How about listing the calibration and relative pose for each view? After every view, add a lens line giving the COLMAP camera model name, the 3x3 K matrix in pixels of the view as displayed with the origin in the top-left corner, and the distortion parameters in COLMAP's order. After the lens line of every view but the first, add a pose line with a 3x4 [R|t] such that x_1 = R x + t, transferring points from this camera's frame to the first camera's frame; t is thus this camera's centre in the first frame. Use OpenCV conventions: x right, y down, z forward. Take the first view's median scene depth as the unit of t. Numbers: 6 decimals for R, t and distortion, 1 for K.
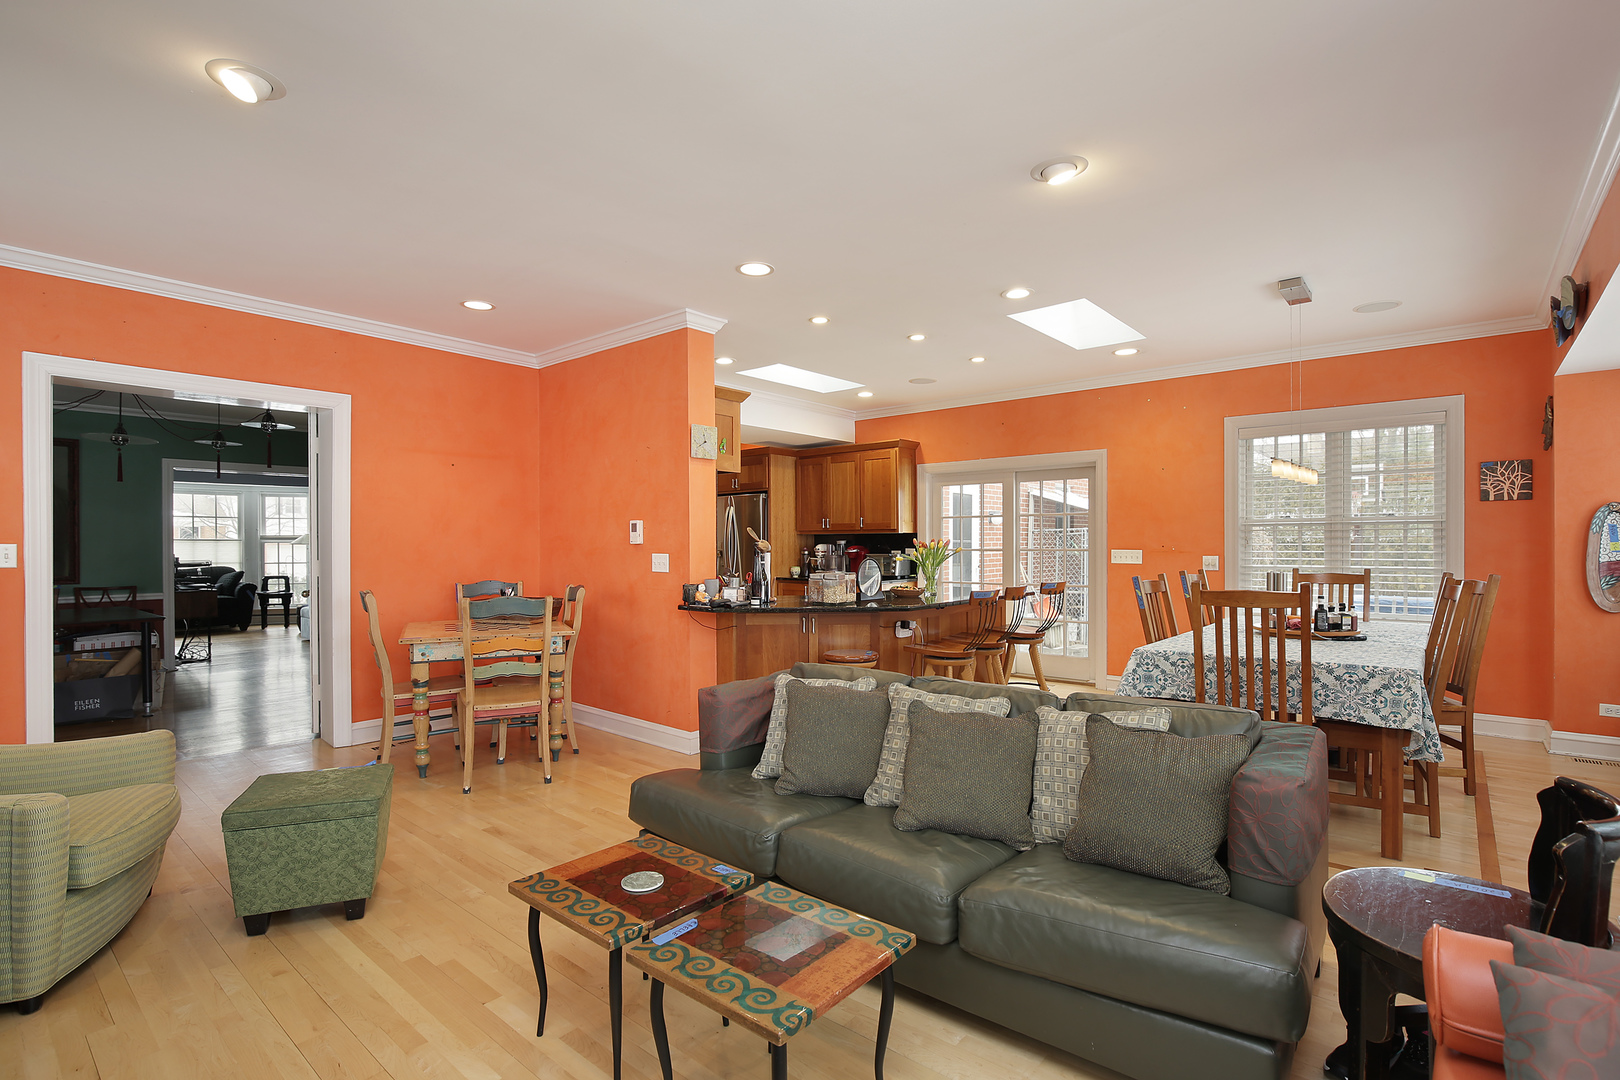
lens RADIAL K [[760.1, 0, 825.5], [0, 760.1, 543.6], [0, 0, 1]] dist [-0.002892, -0.000498]
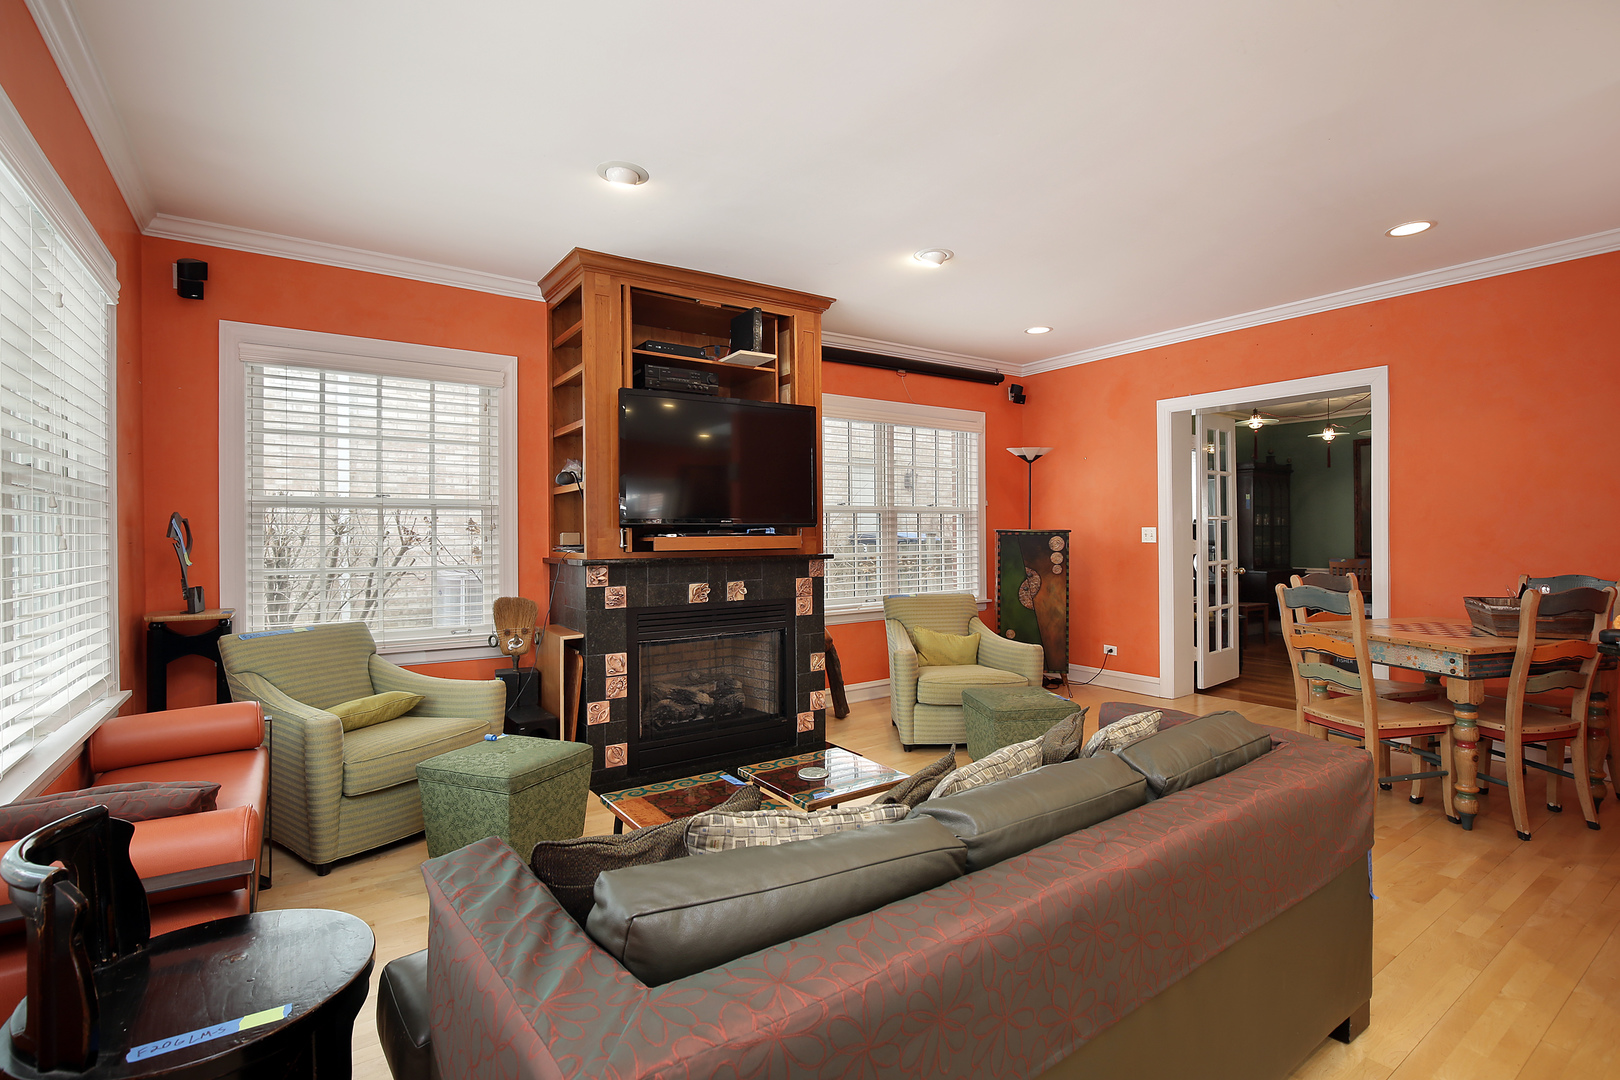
lens RADIAL K [[760.1, 0, 823.7], [0, 760.1, 536.8], [0, 0, 1]] dist [-0.002892, -0.000498]
pose [[-0.251186, 0.007017, -0.967913, 0.585242], [0.009766, 0.999941, 0.004714, 0.005421], [0.967890, -0.008268, -0.251240, 0.736745]]
